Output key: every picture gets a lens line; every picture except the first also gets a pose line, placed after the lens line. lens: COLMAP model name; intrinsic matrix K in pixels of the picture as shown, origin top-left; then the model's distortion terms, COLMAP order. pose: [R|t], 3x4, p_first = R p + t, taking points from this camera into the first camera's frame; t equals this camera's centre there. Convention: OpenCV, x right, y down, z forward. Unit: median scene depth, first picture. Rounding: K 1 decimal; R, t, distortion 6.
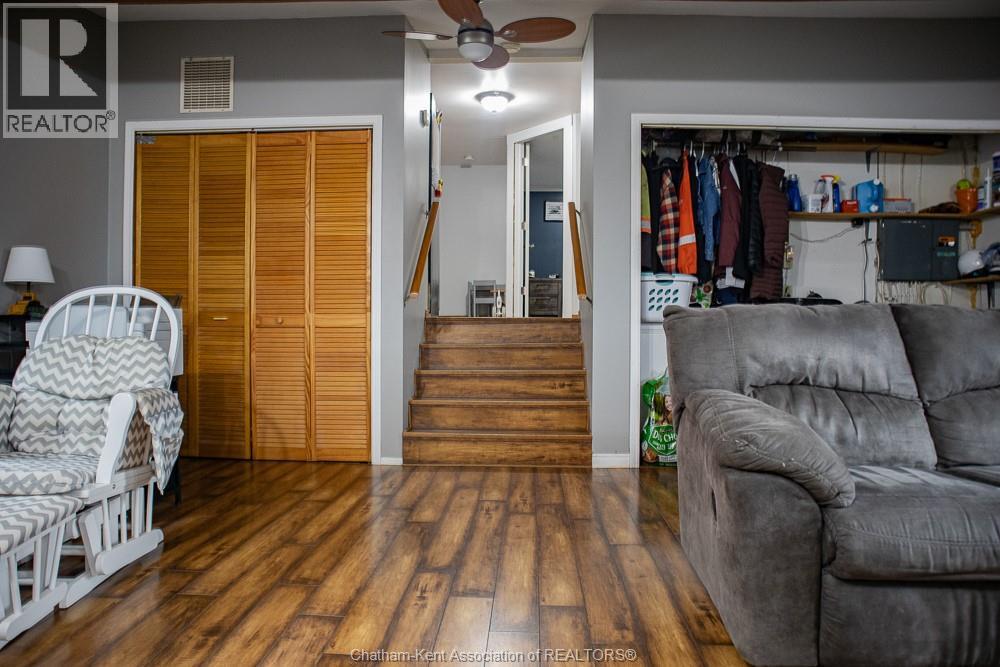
lens RADIAL K [[697.1, 0, 514.4], [0, 697.1, 331.1], [0, 0, 1]] dist [-0.120012, 0.071367]
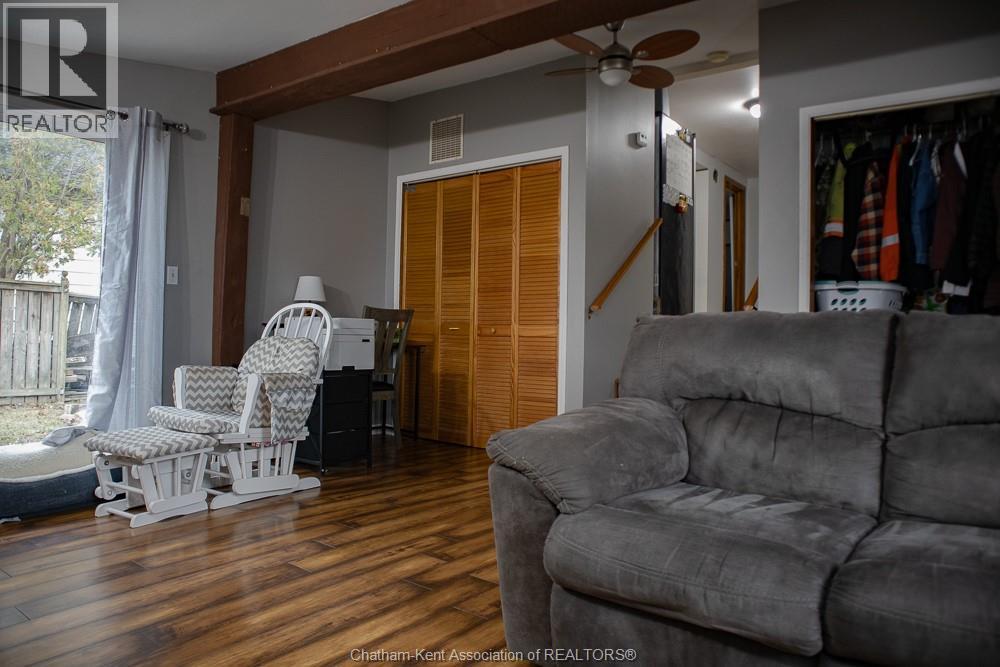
lens RADIAL K [[697.1, 0, 514.4], [0, 697.1, 331.1], [0, 0, 1]] dist [-0.120012, 0.071367]
pose [[0.815082, 0.008468, -0.579283, 0.384763], [-0.022533, 0.999600, -0.017093, 0.005222], [0.578907, 0.026985, 0.814947, 0.049056]]
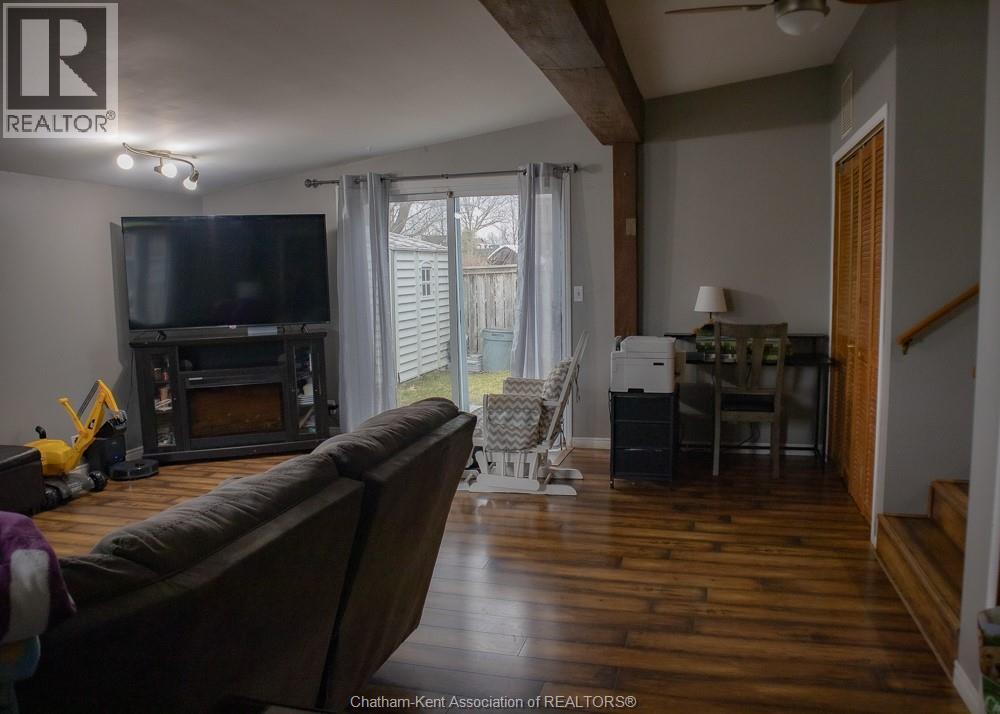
lens RADIAL K [[742.3, 0, 500.0], [0, 742.3, 357.0], [0, 0, 1]] dist [-0.134204, -0.001163]
pose [[-0.245254, 0.109424, -0.963264, 0.698034], [0.004362, 0.993724, 0.111773, -0.121468], [0.969449, 0.023211, -0.244192, 0.778166]]
